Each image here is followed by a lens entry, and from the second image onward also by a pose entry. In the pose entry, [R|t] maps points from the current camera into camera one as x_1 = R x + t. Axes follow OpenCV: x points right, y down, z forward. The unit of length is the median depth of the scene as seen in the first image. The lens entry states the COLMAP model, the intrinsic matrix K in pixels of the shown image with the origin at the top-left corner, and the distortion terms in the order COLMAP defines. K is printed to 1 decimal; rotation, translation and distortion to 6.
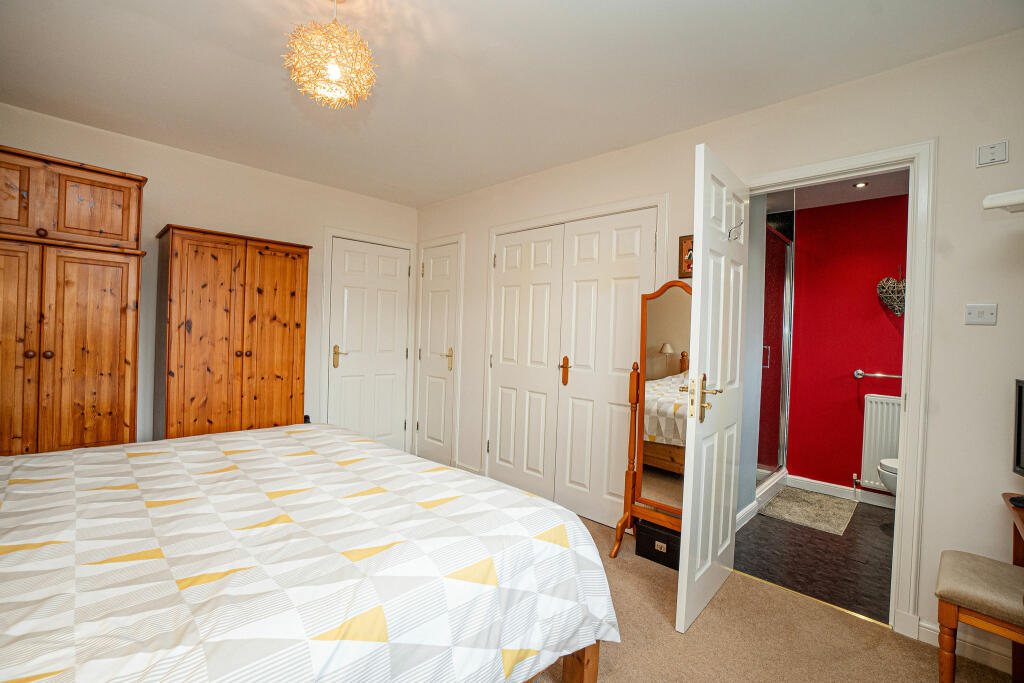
lens RADIAL K [[450.3, 0, 506.6], [0, 450.3, 345.4], [0, 0, 1]] dist [-0.023091, -0.000025]
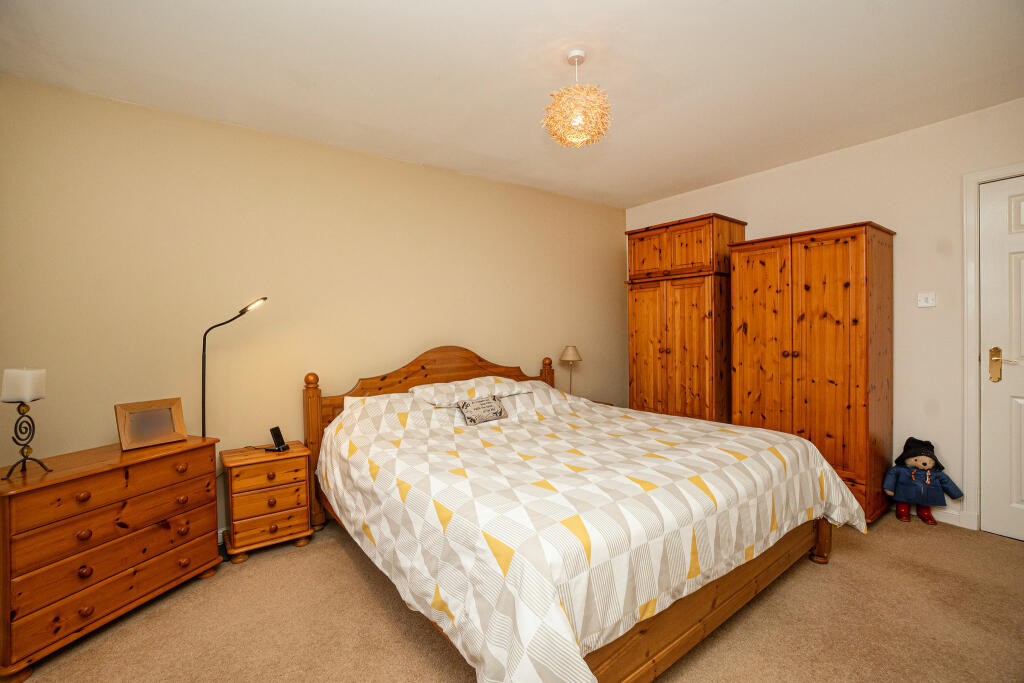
lens RADIAL K [[450.3, 0, 514.8], [0, 450.3, 338.4], [0, 0, 1]] dist [-0.023091, -0.000025]
pose [[-0.127980, -0.017317, -0.991626, 0.462237], [-0.013461, 0.999786, -0.015722, 0.007916], [0.991685, 0.011336, -0.128185, 0.528884]]
